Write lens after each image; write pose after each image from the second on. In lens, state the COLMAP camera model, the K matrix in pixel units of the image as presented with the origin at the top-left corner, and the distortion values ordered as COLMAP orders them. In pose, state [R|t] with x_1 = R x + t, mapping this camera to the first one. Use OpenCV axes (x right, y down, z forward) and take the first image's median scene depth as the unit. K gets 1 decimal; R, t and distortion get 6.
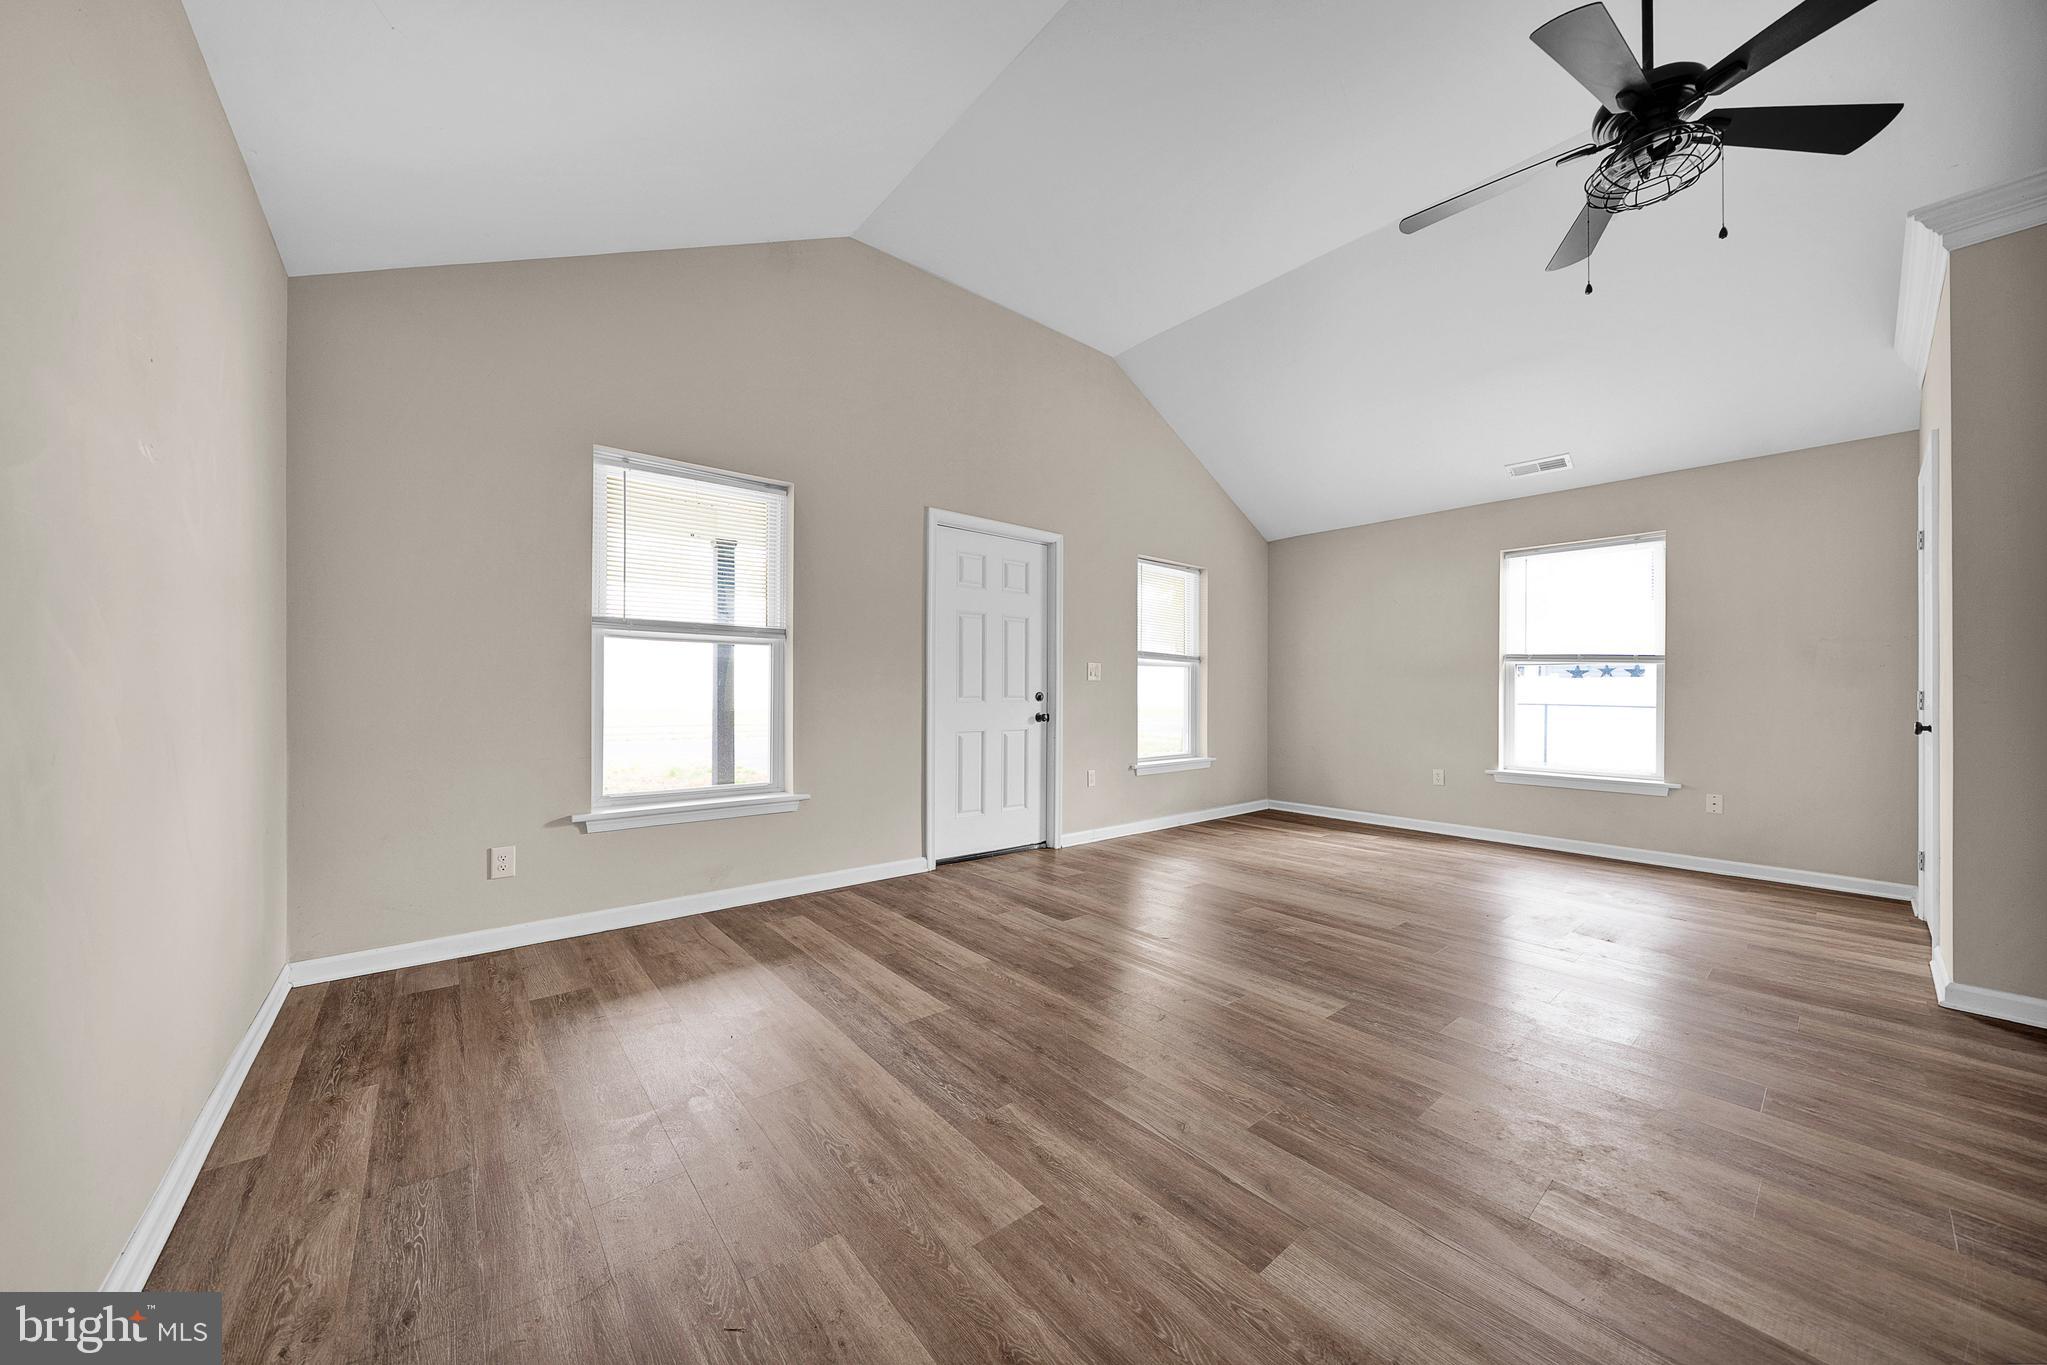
lens RADIAL K [[705.8, 0, 1025.8], [0, 705.8, 680.5], [0, 0, 1]] dist [-0.006360, -0.000290]
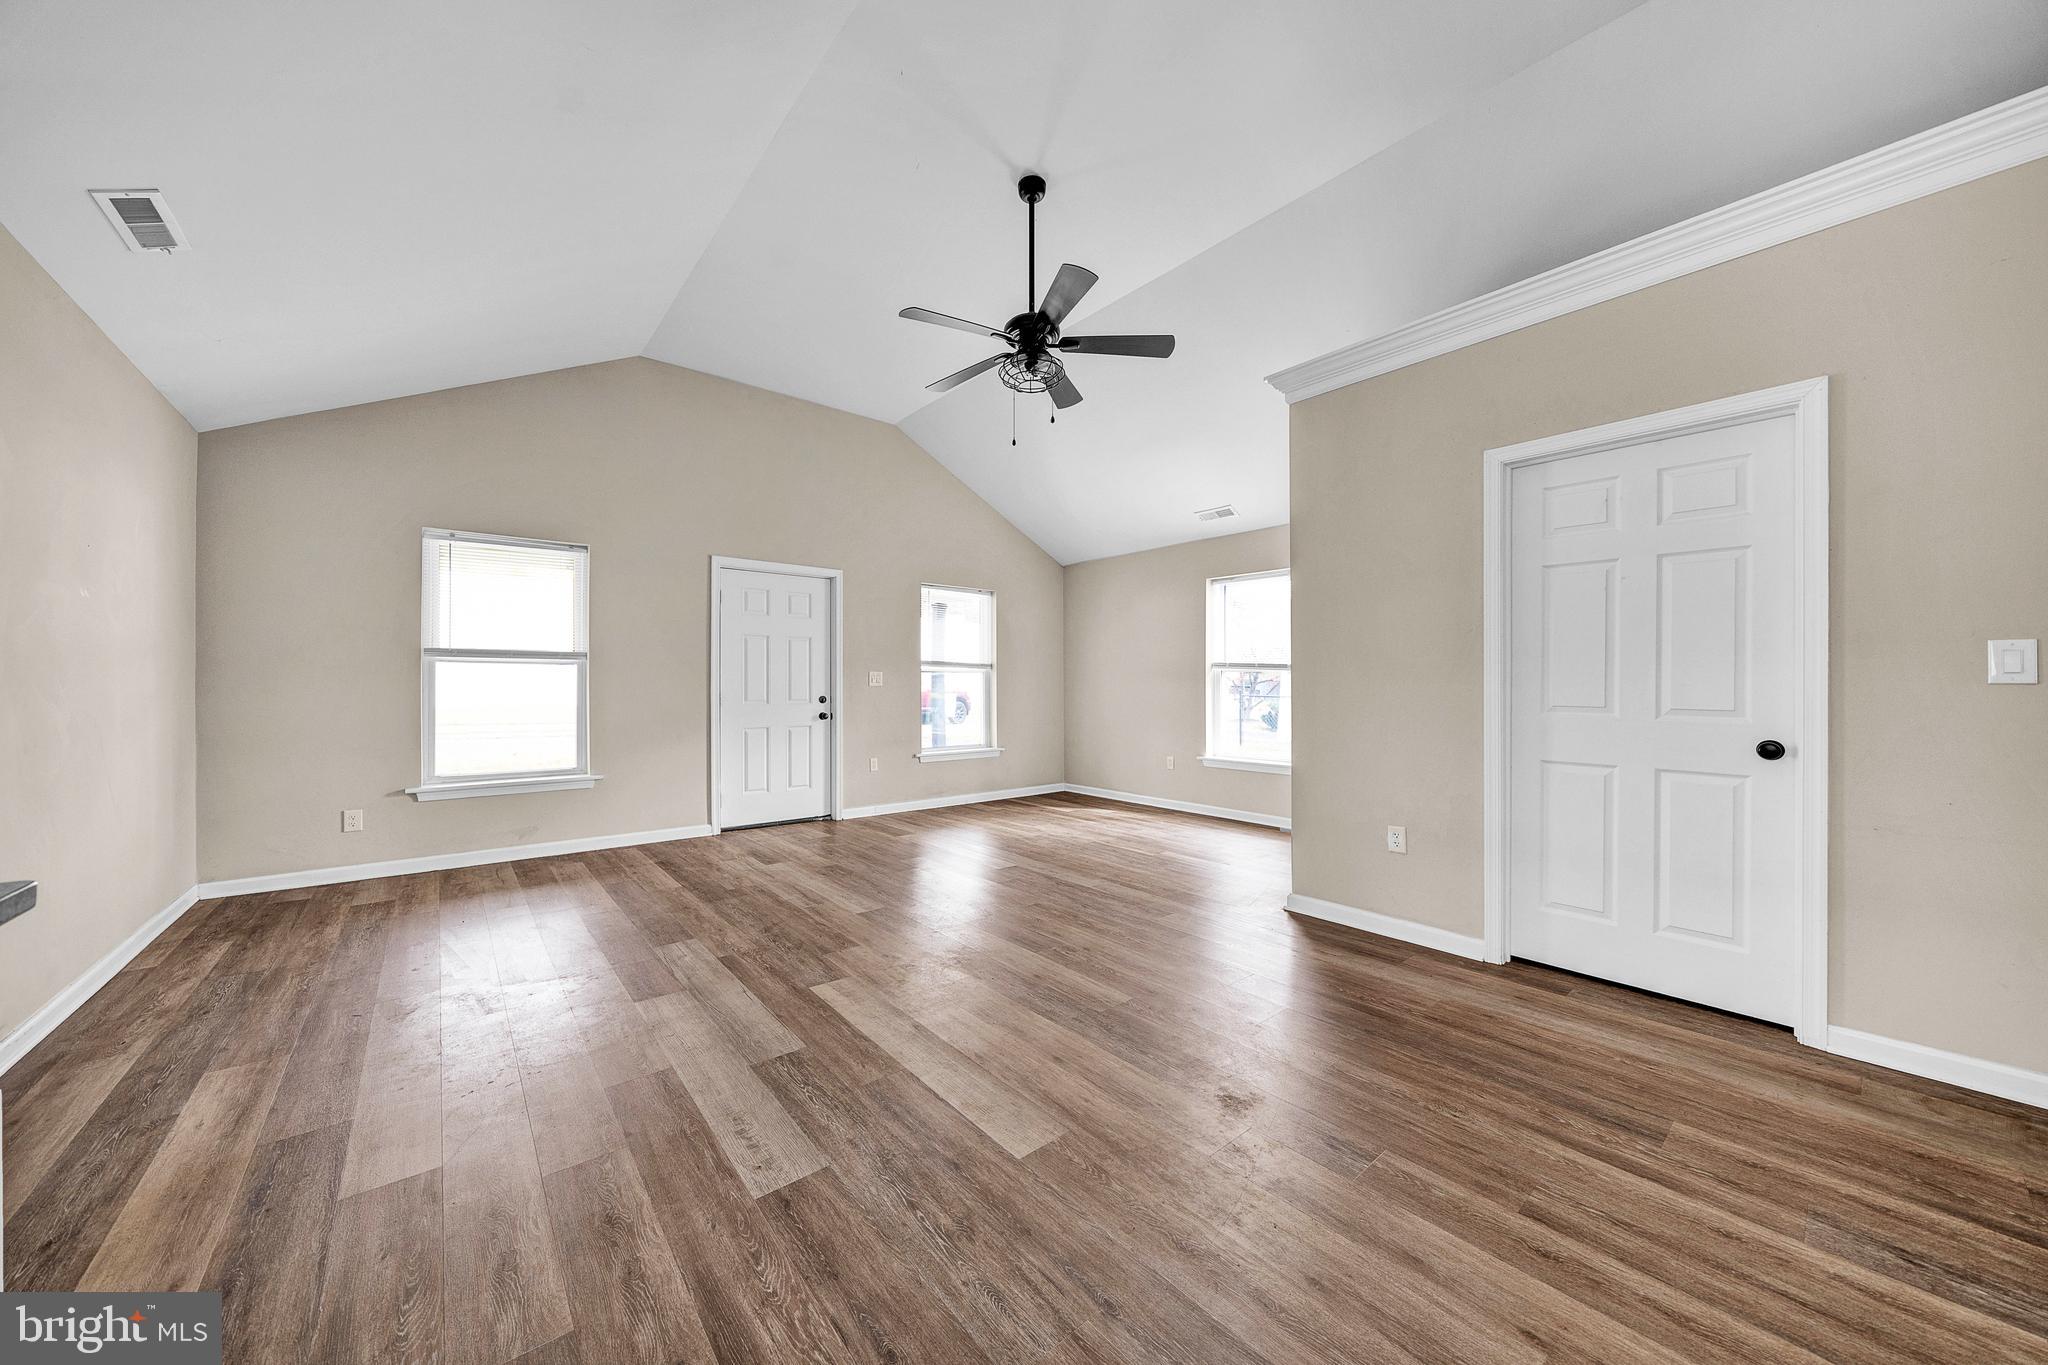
lens RADIAL K [[706.2, 0, 1020.4], [0, 706.2, 672.1], [0, 0, 1]] dist [-0.006360, -0.000290]
pose [[0.999970, -0.005794, -0.005113, 0.579373], [0.005780, 0.999979, -0.002863, -0.032042], [0.005130, 0.002833, 0.999983, -0.397934]]
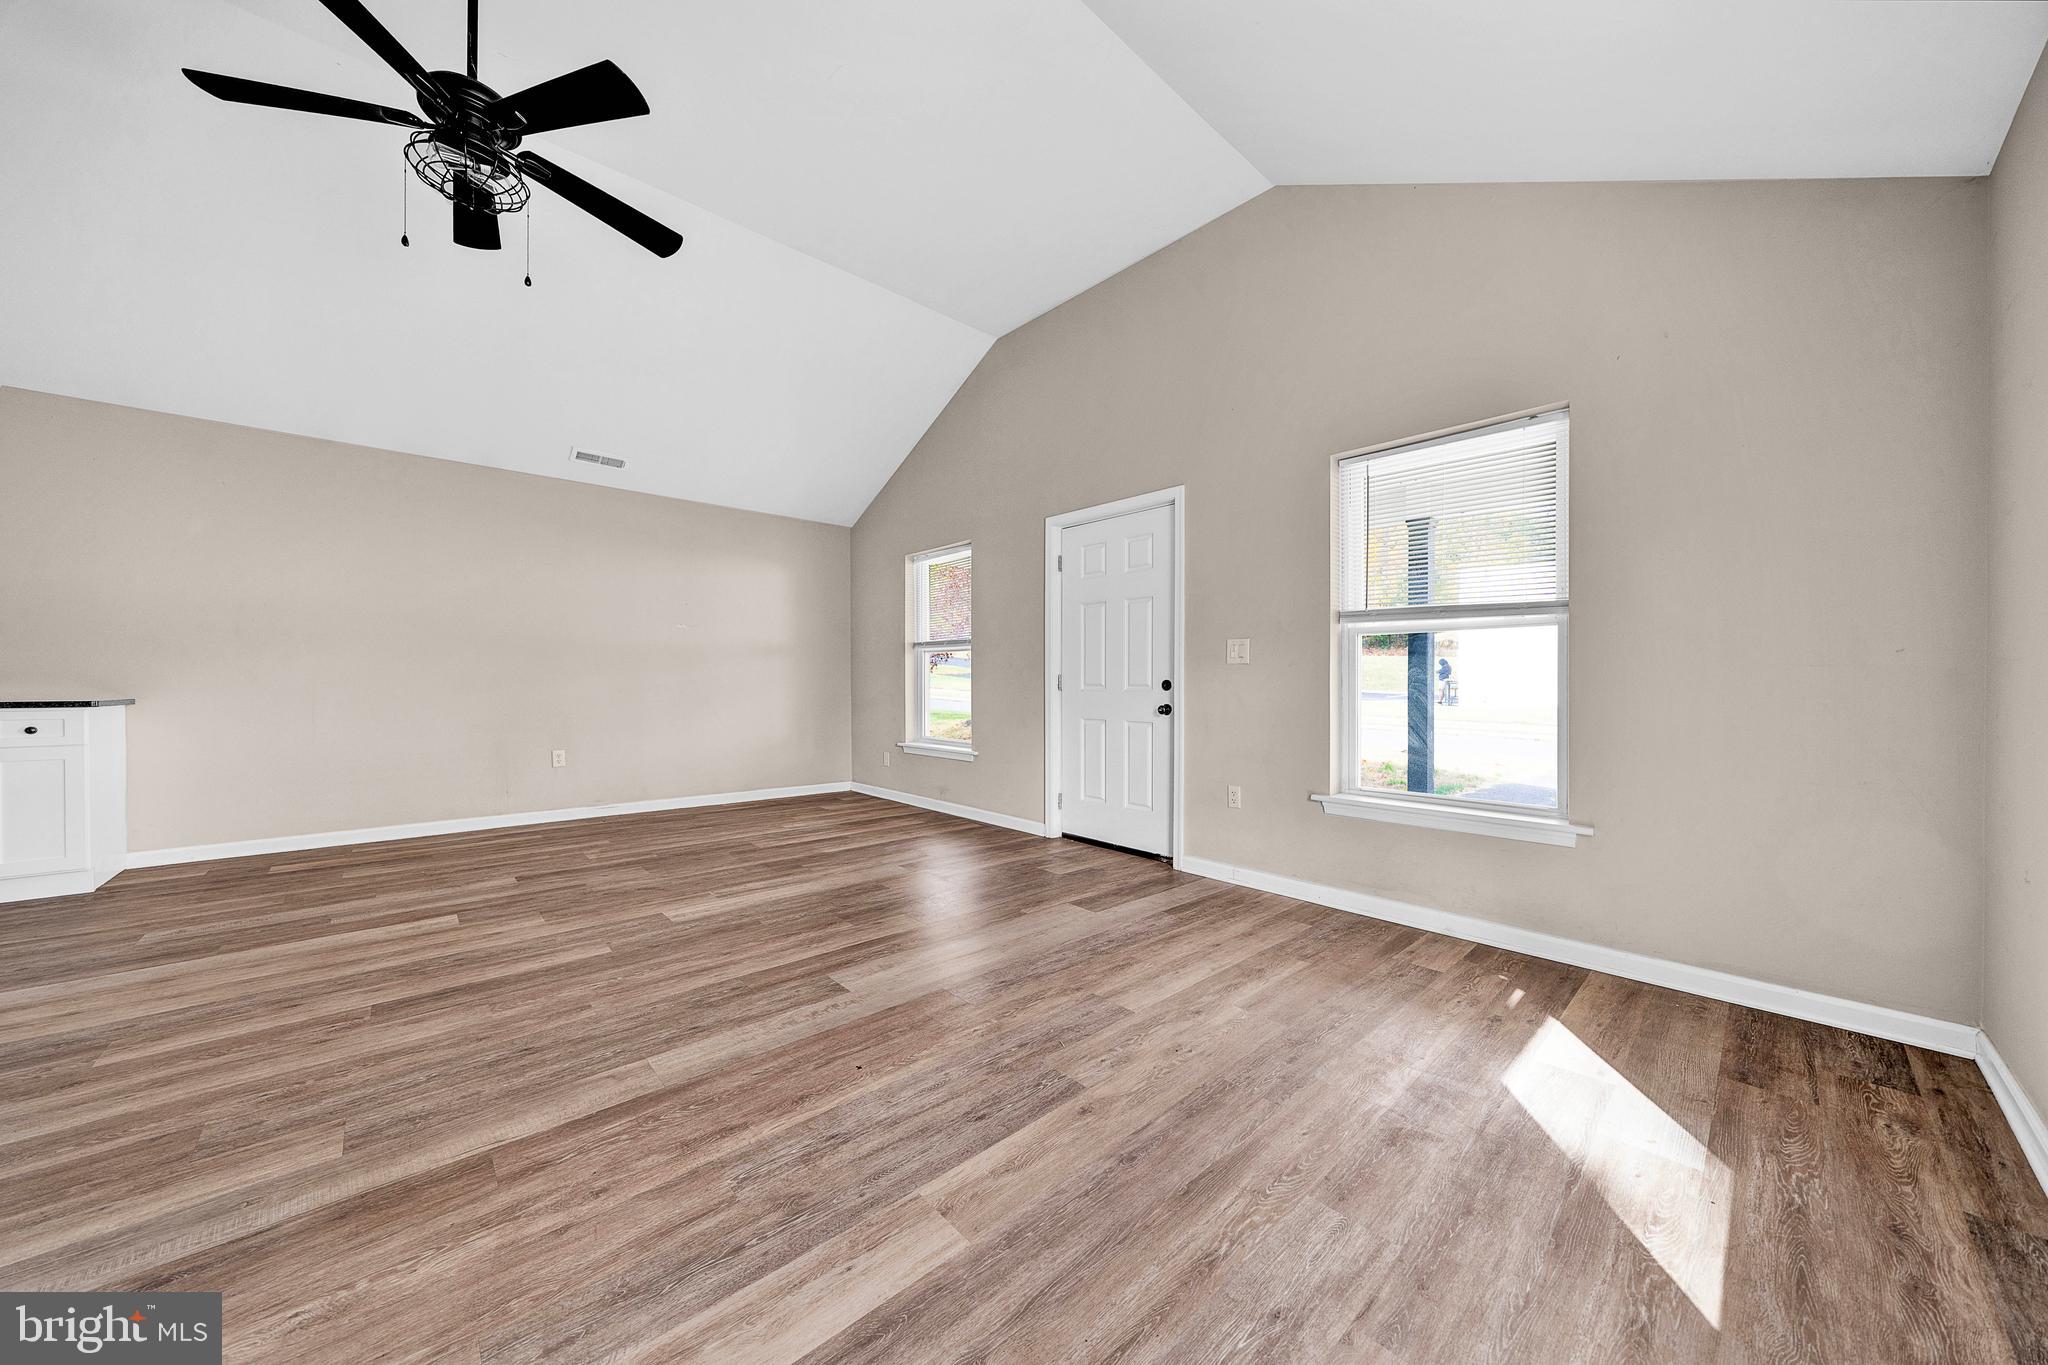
lens RADIAL K [[706.2, 0, 993.4], [0, 706.2, 680.2], [0, 0, 1]] dist [-0.006360, -0.000290]
pose [[0.014600, -0.010958, -0.999833, 1.314955], [0.010552, 0.999886, -0.010805, 0.036376], [0.999838, -0.010392, 0.014714, 1.183792]]
